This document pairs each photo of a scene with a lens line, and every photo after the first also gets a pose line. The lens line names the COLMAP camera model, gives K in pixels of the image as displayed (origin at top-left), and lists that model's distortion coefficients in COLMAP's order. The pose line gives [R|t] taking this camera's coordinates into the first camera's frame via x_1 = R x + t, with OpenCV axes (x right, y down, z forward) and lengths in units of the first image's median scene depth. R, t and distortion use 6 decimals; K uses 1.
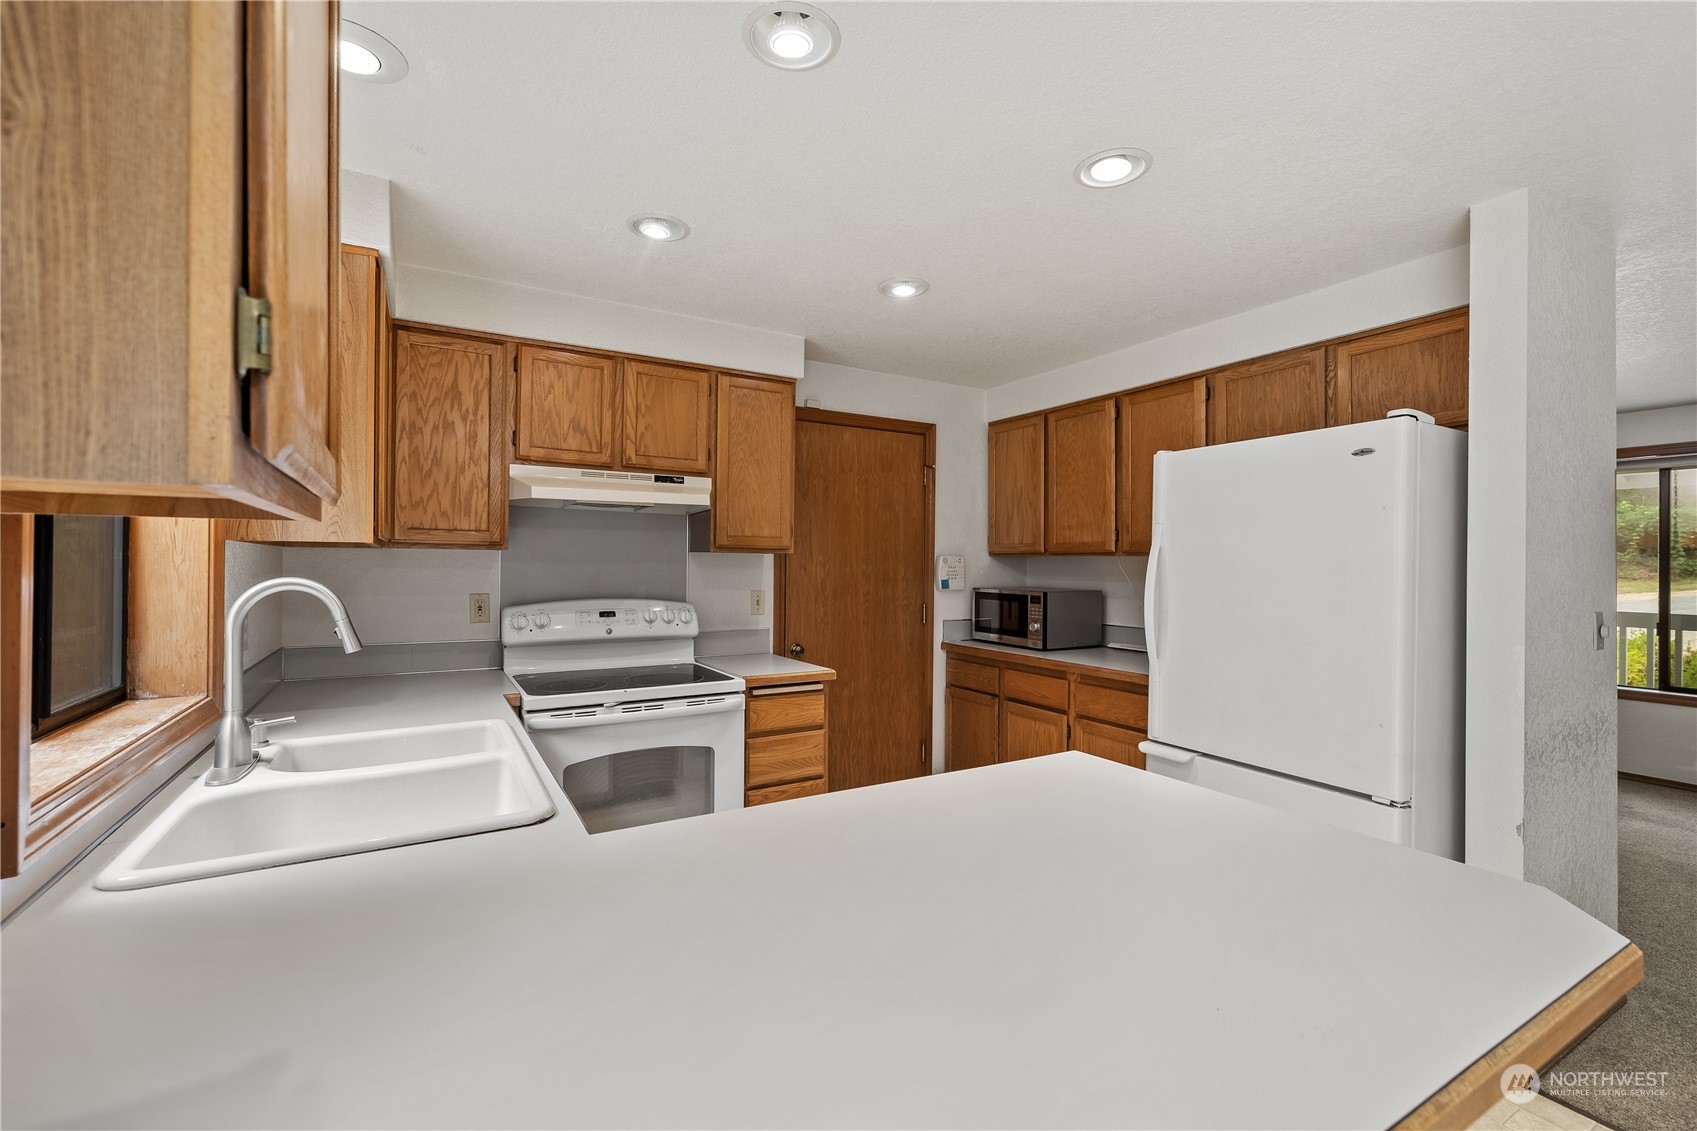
lens RADIAL K [[718.9, 0, 848.9], [0, 718.9, 569.7], [0, 0, 1]] dist [0.012152, -0.000300]
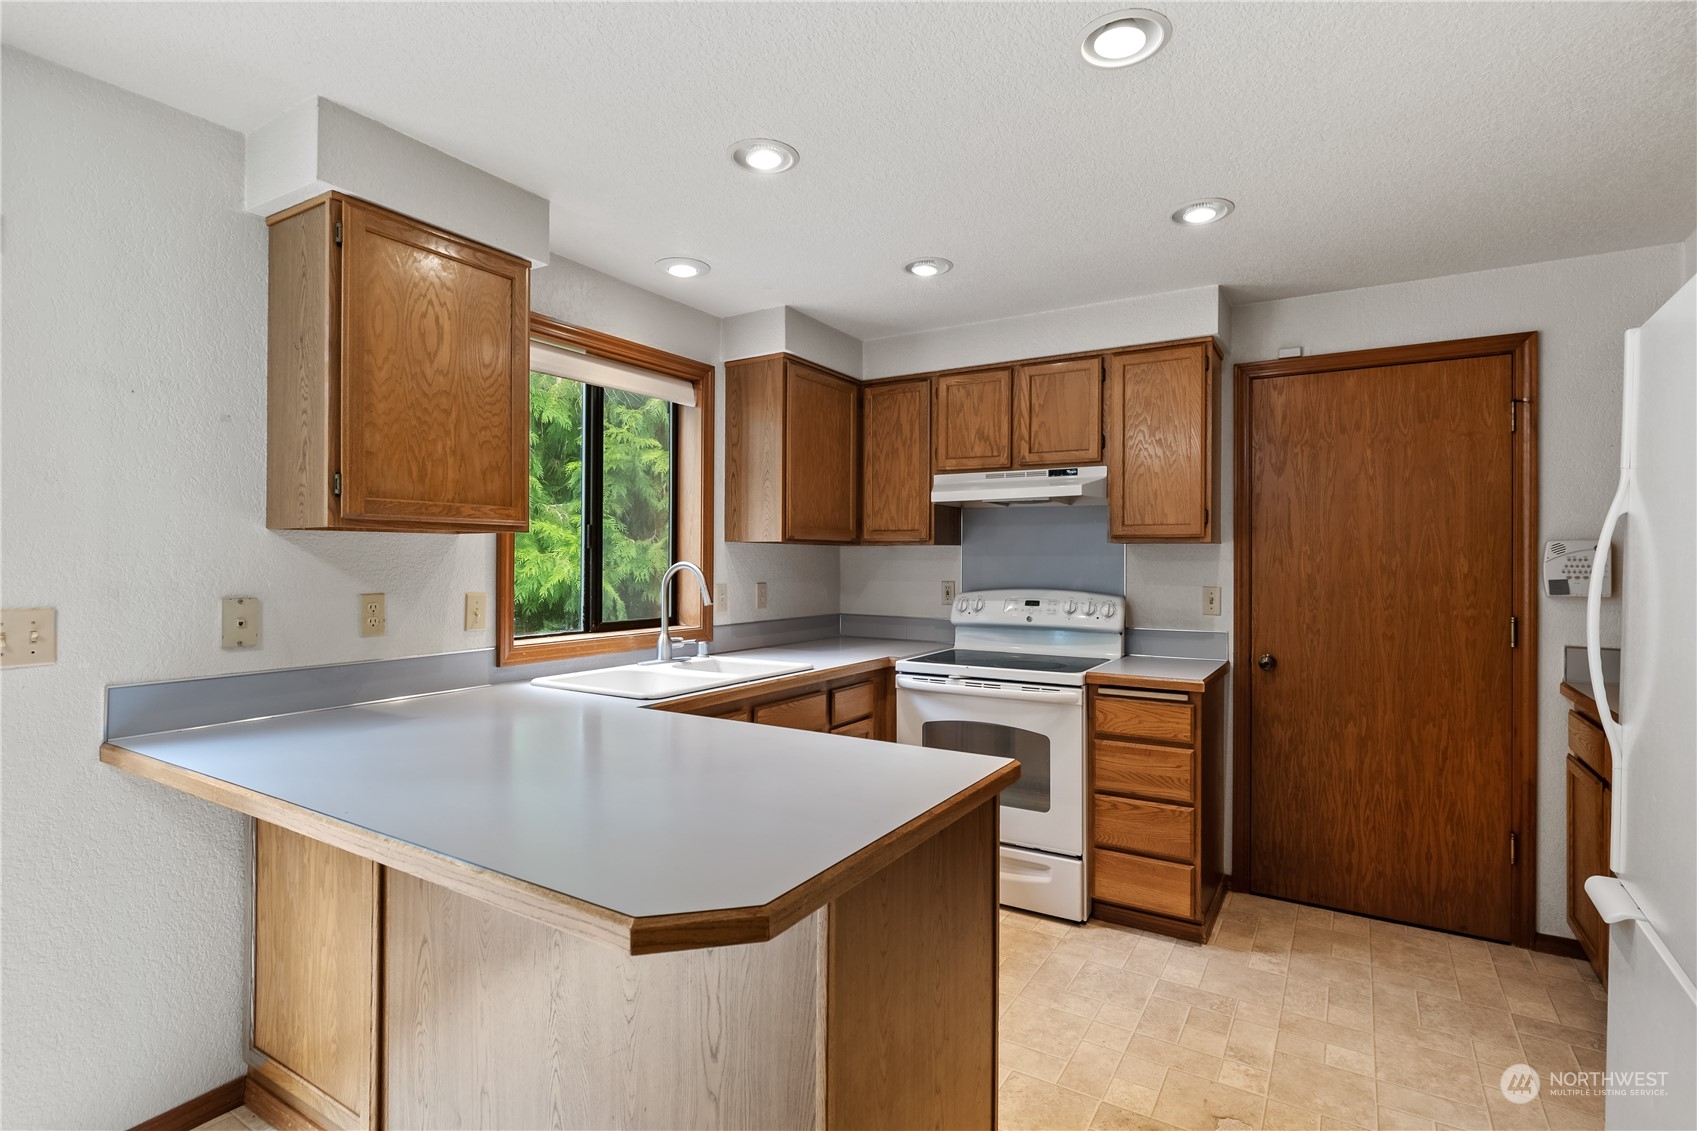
lens RADIAL K [[856.1, 0, 879.5], [0, 856.1, 562.6], [0, 0, 1]] dist [0.005787, 0.001708]
pose [[0.481538, -0.000352, -0.876425, 0.669708], [-0.006334, 0.999972, -0.003882, 0.007901], [0.876402, 0.007420, 0.481523, 0.187154]]
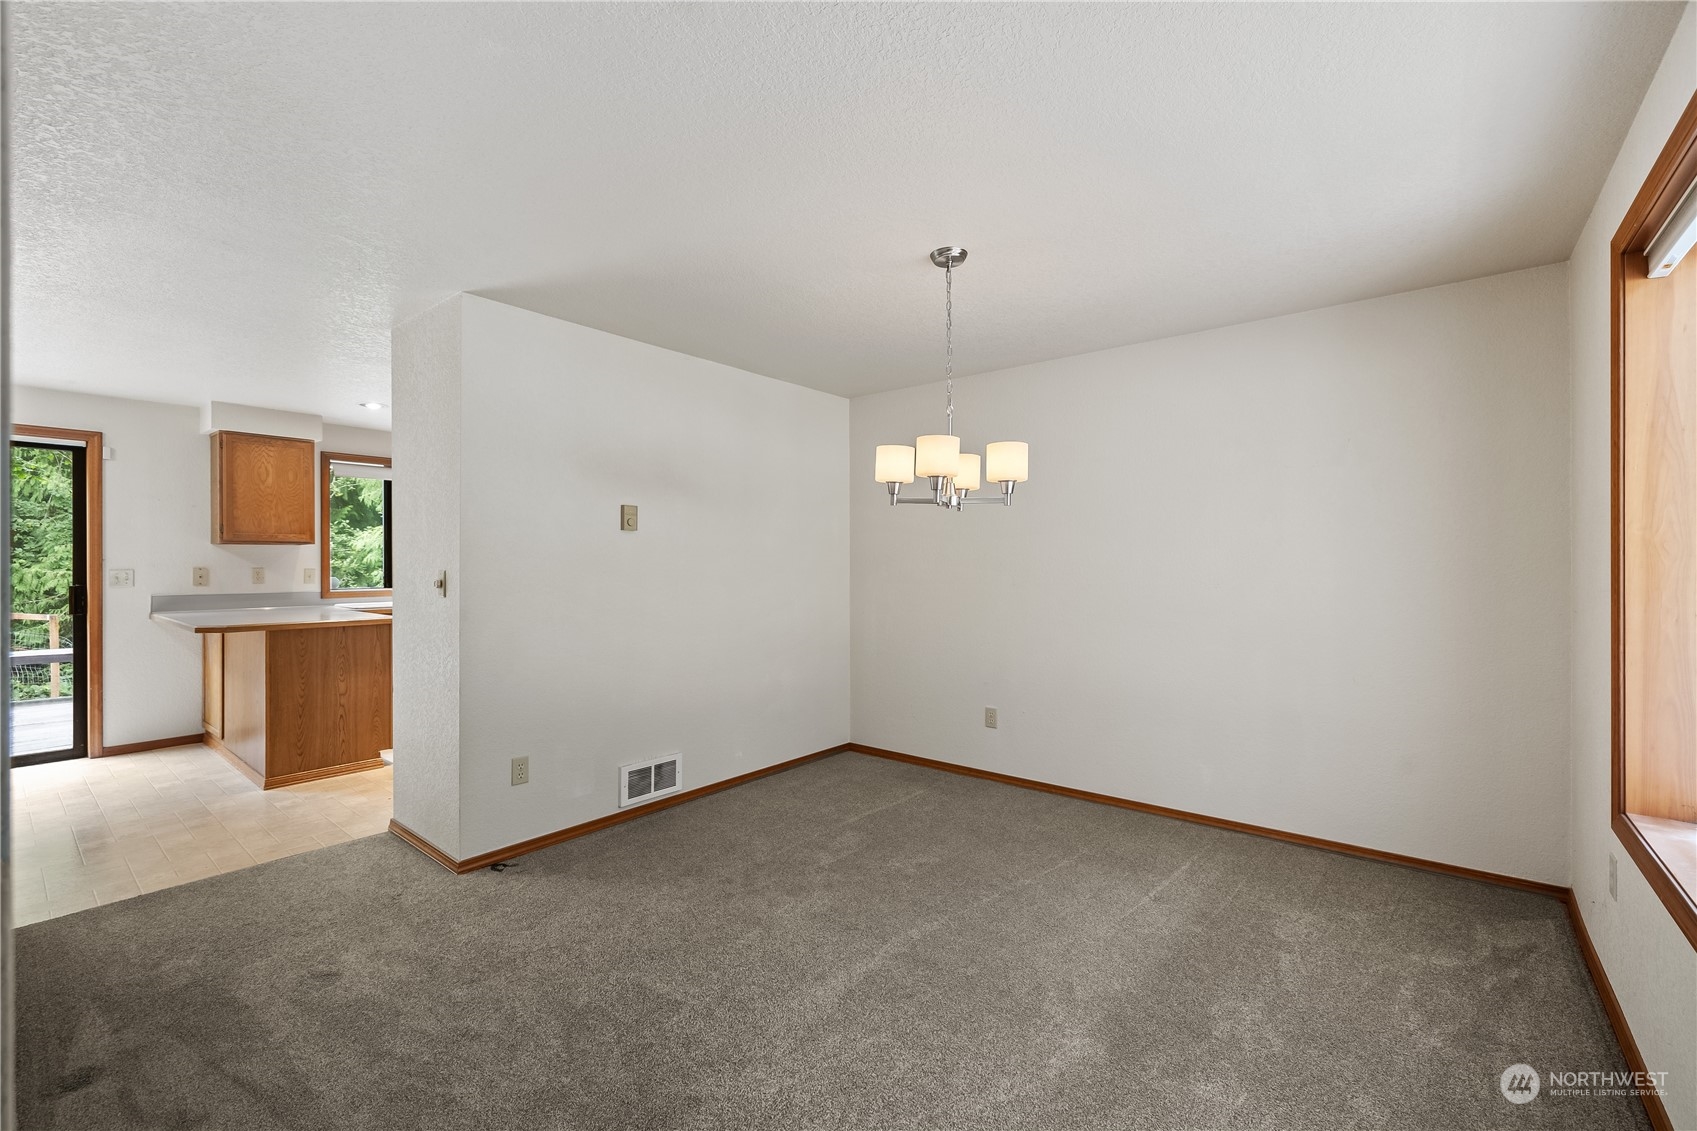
lens RADIAL K [[718.9, 0, 841.1], [0, 718.9, 563.2], [0, 0, 1]] dist [0.012152, -0.000300]
pose [[0.345429, 0.001517, -0.938444, 1.442572], [-0.001416, 0.999998, 0.001095, 0.016510], [0.938444, 0.000951, 0.345431, 0.620443]]
